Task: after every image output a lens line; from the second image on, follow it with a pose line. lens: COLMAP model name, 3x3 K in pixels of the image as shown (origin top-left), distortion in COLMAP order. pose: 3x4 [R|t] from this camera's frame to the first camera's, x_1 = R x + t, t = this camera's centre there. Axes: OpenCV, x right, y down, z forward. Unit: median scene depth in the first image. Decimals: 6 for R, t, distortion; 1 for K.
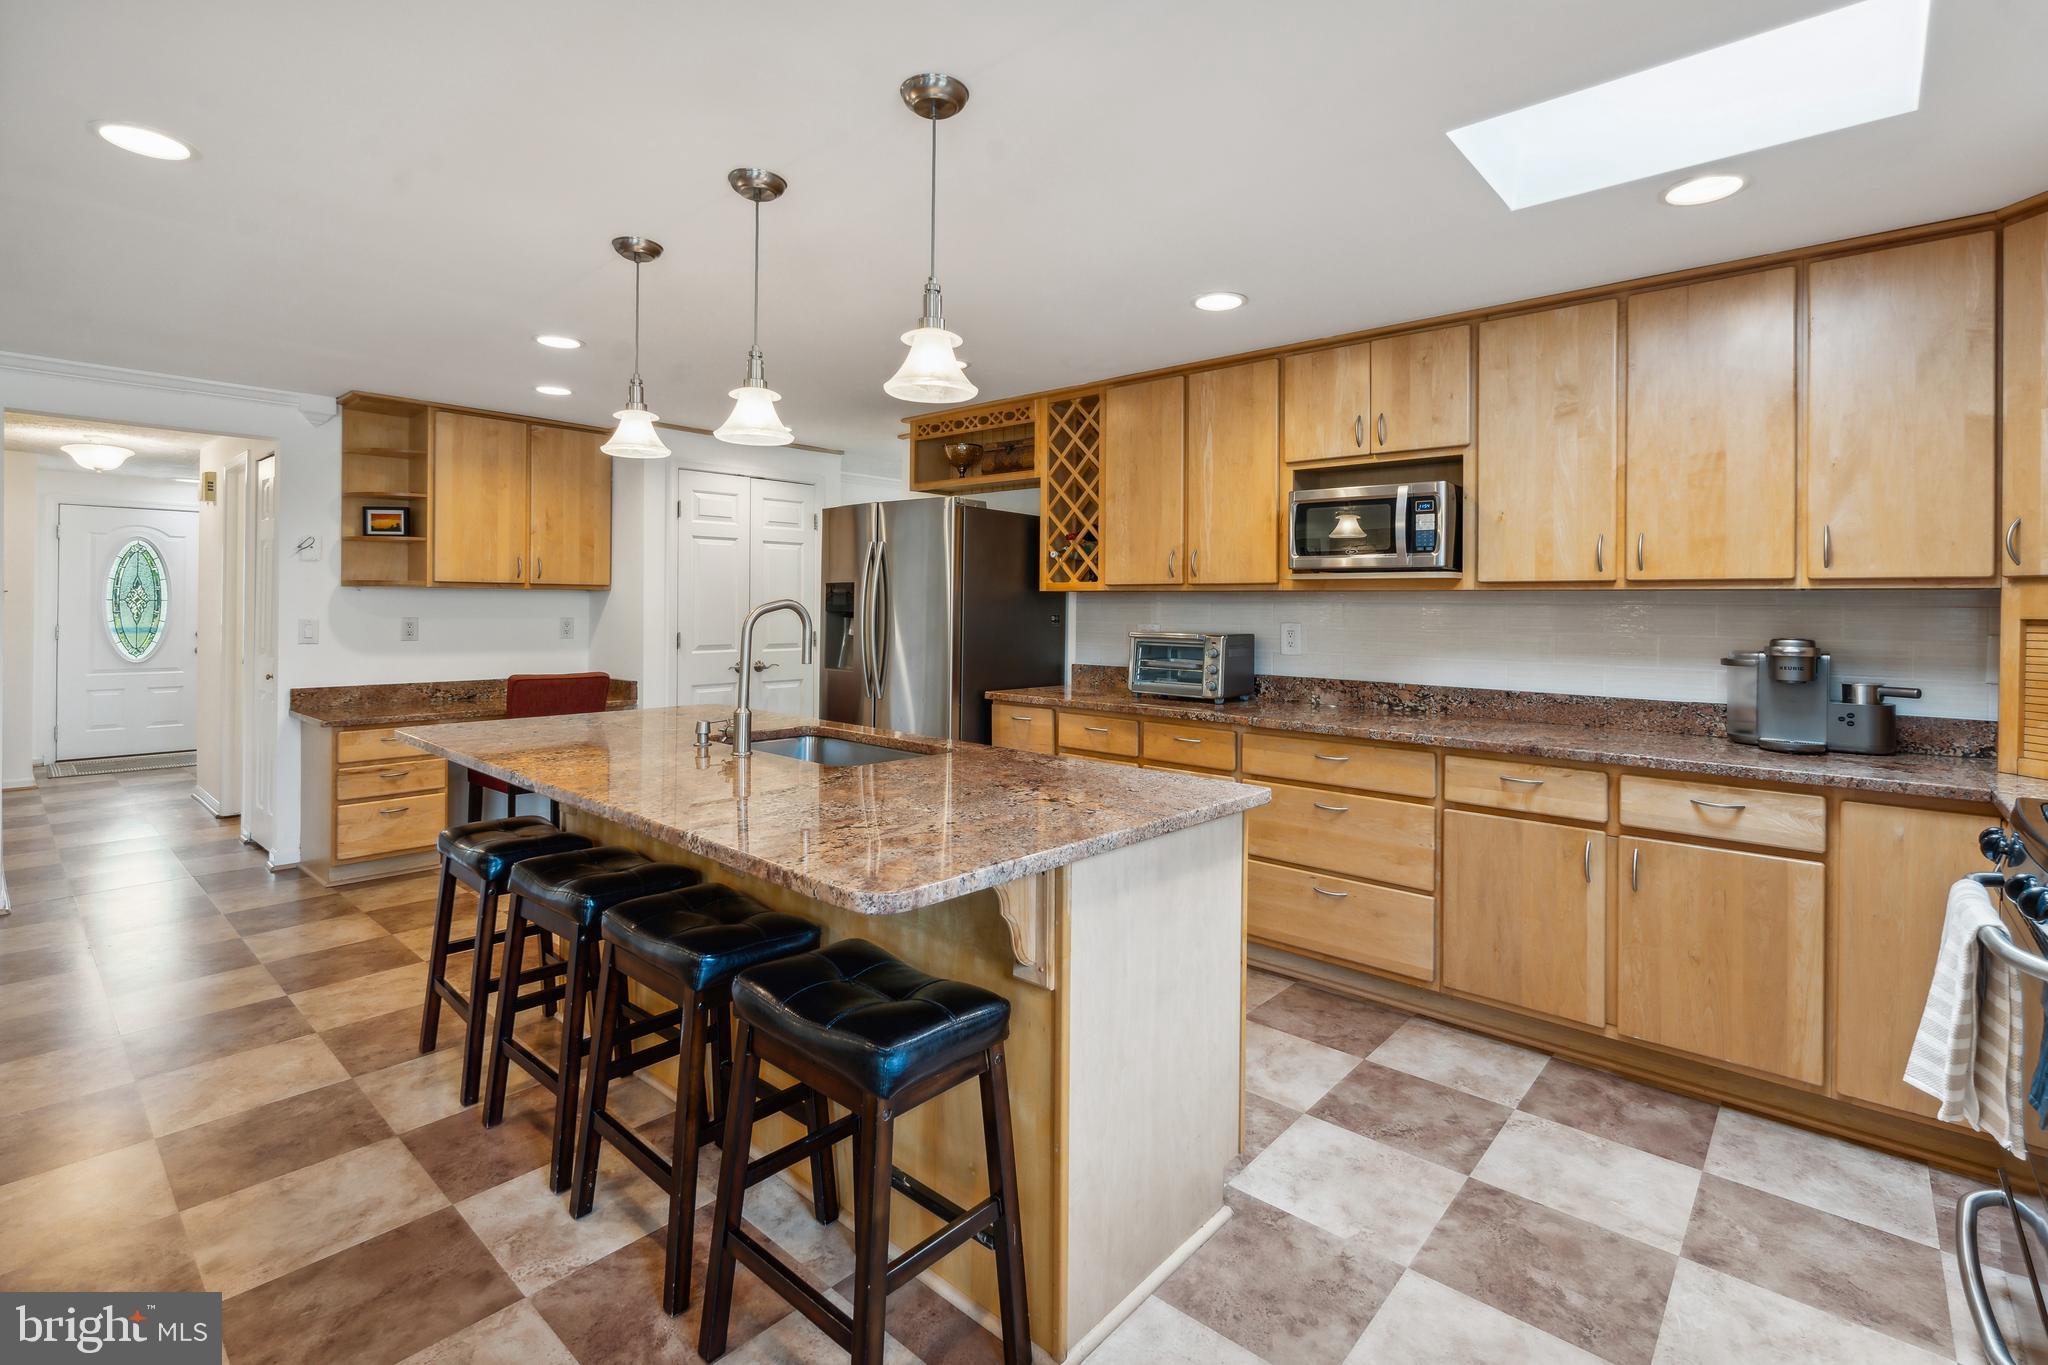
lens RADIAL K [[926.4, 0, 1019.3], [0, 926.4, 610.1], [0, 0, 1]] dist [-0.007522, 0.001020]
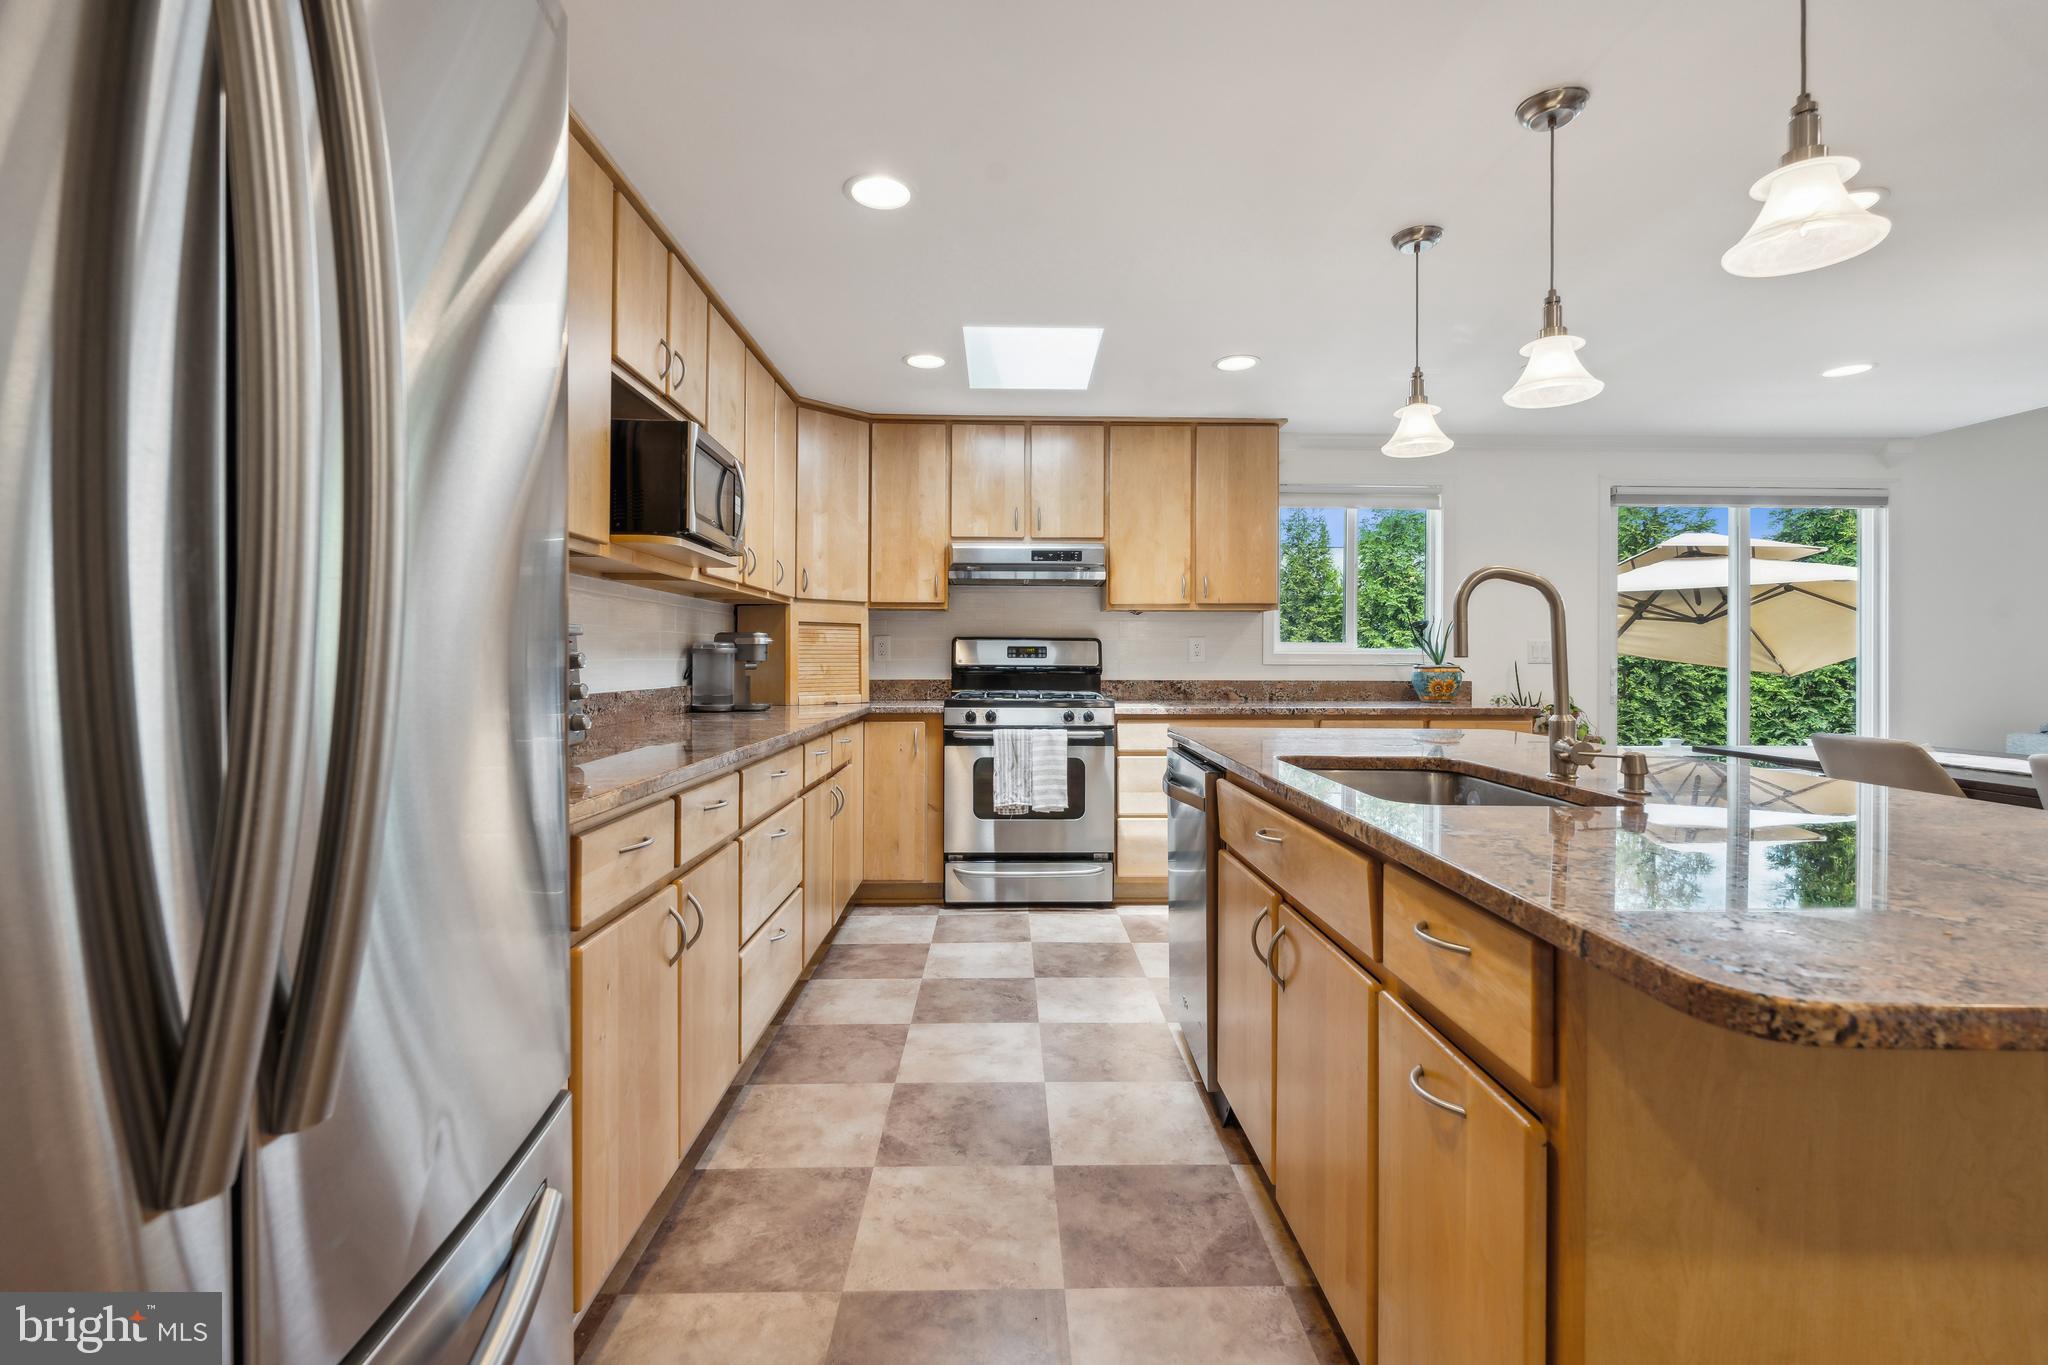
lens RADIAL K [[926.4, 0, 1028.7], [0, 926.4, 651.2], [0, 0, 1]] dist [-0.007522, 0.001020]
pose [[-0.677283, -0.013247, 0.735603, -0.442818], [-0.008990, 0.999912, 0.009730, 0.035328], [-0.735668, -0.000023, -0.677343, 1.421645]]
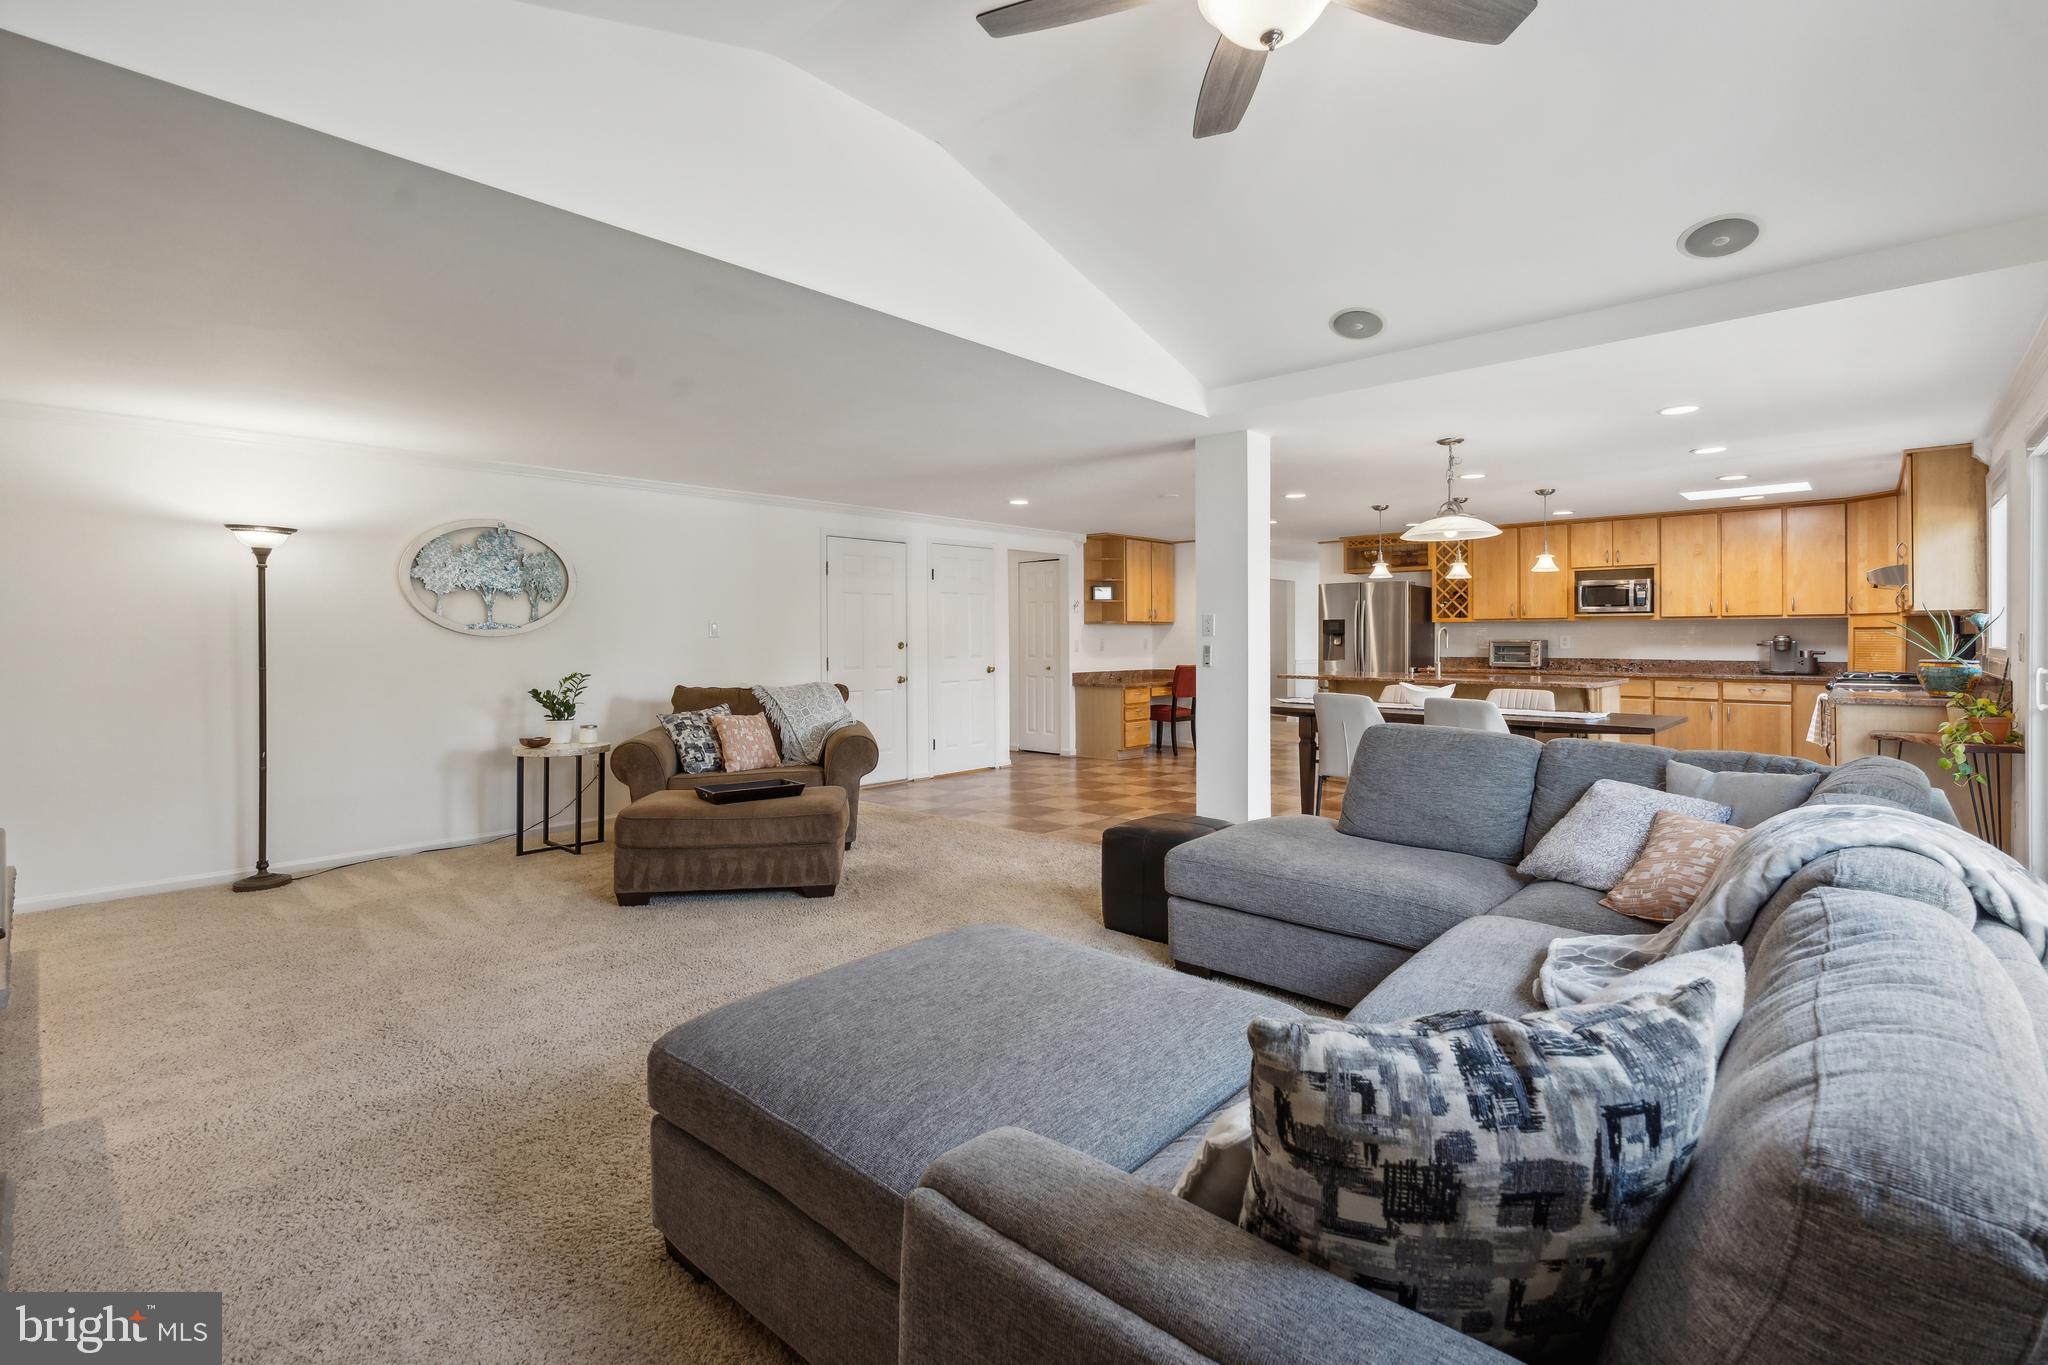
lens RADIAL K [[926.4, 0, 1006.6], [0, 926.4, 646.0], [0, 0, 1]] dist [-0.007522, 0.001020]
pose [[0.999740, -0.010874, -0.020034, -1.313145], [0.010921, 0.999938, 0.002236, 0.025865], [0.020009, -0.002455, 0.999797, -1.659080]]
